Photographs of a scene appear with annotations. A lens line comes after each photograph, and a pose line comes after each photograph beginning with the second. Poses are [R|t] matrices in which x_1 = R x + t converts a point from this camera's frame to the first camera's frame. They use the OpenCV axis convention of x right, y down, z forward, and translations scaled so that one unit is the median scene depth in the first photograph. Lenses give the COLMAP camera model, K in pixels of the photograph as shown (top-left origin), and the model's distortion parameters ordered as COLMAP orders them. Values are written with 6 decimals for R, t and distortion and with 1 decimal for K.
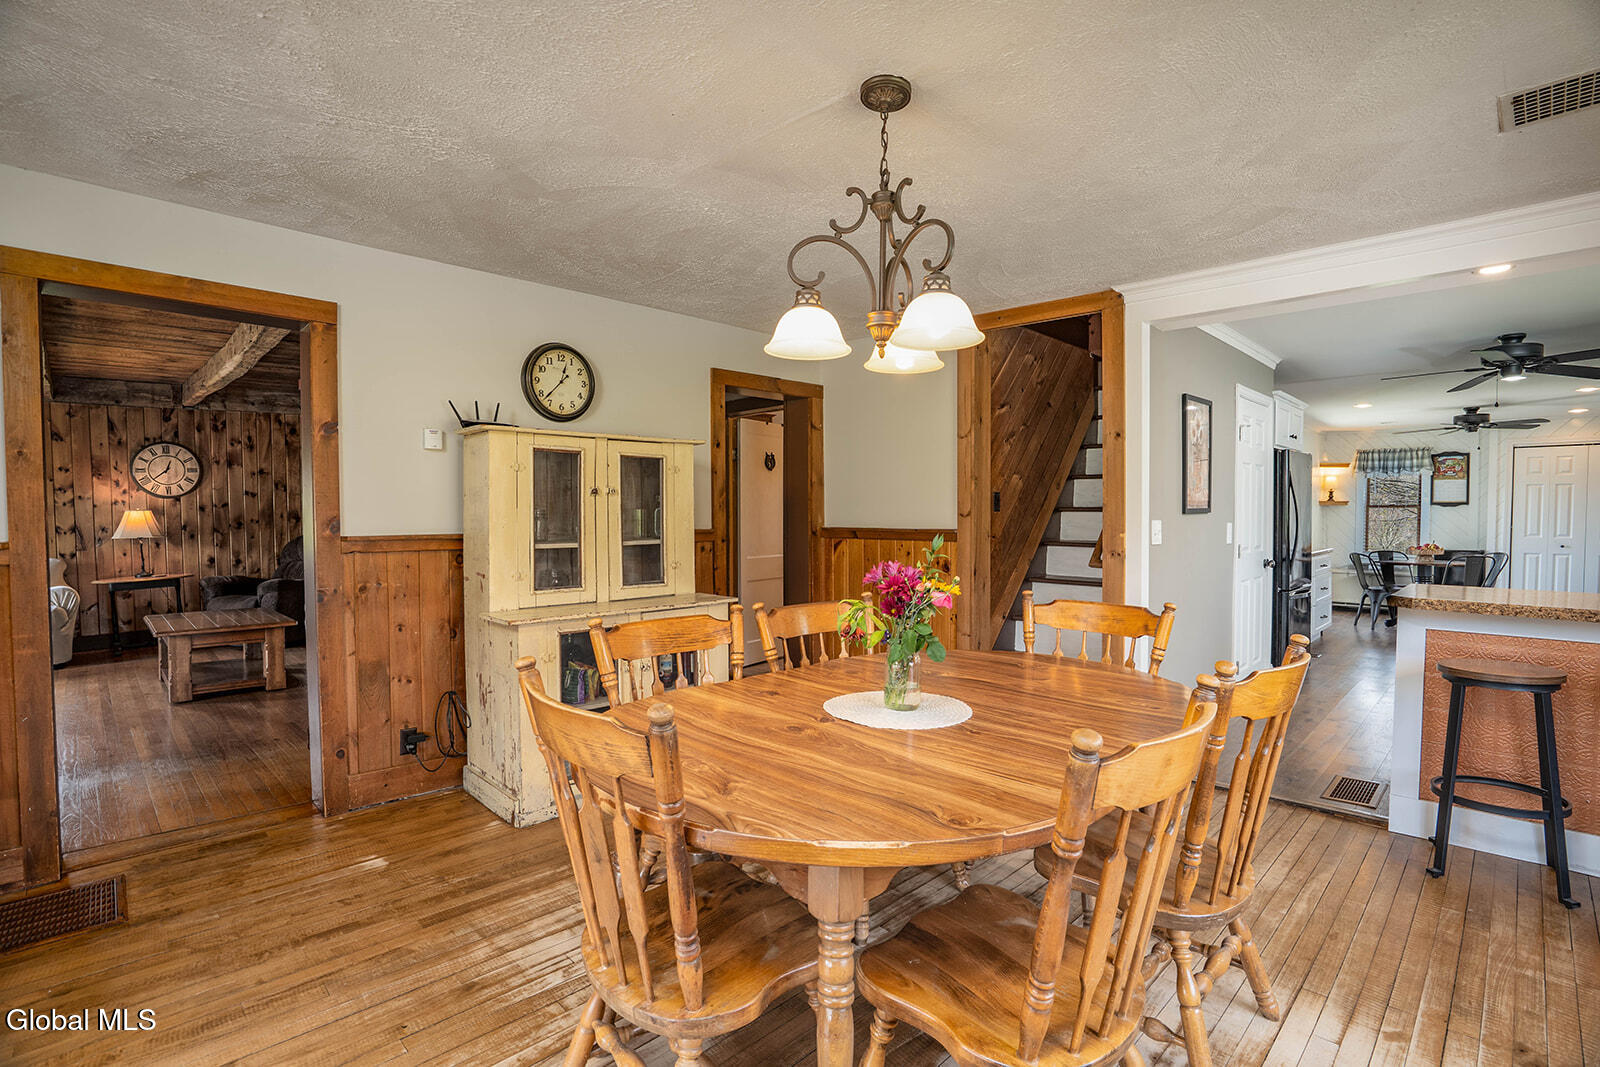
lens RADIAL K [[736.4, 0, 801.2], [0, 736.4, 541.9], [0, 0, 1]] dist [-0.022721, 0.001836]
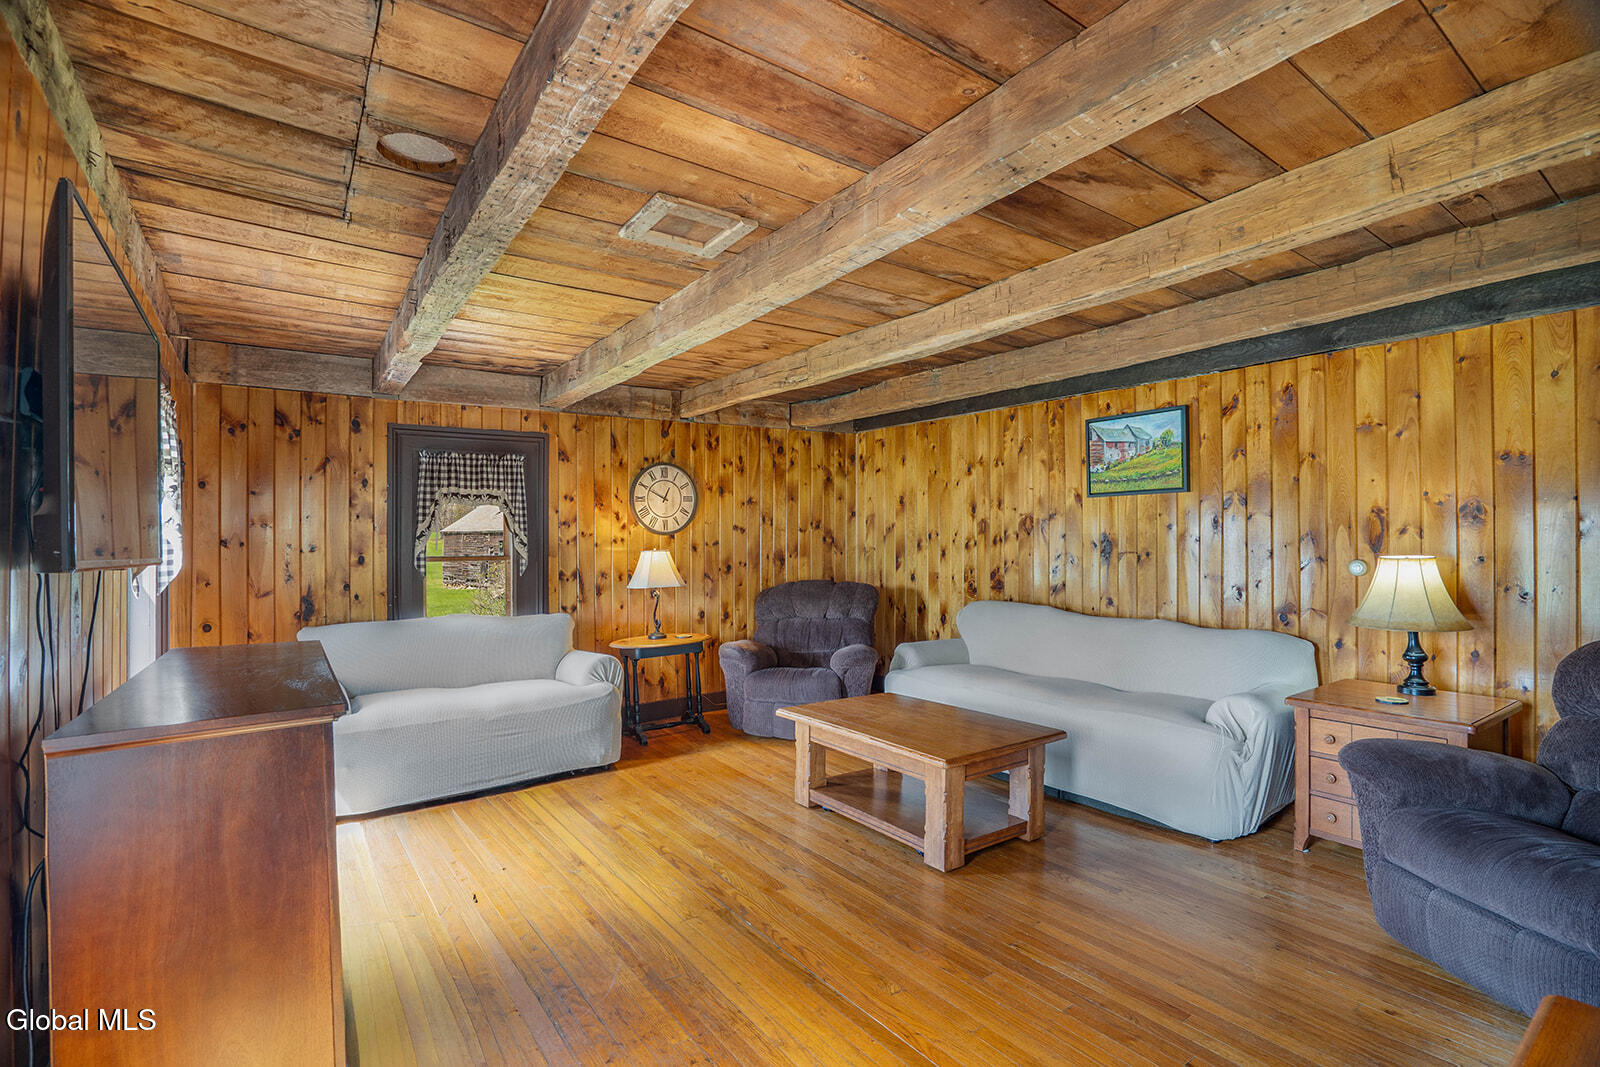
lens RADIAL K [[736.4, 0, 799.6], [0, 736.4, 541.4], [0, 0, 1]] dist [-0.022721, 0.001836]
pose [[0.984703, 0.001081, -0.174239, -0.584152], [-0.009189, 0.998911, -0.045737, -0.017967], [0.173999, 0.046638, 0.983641, 0.241700]]
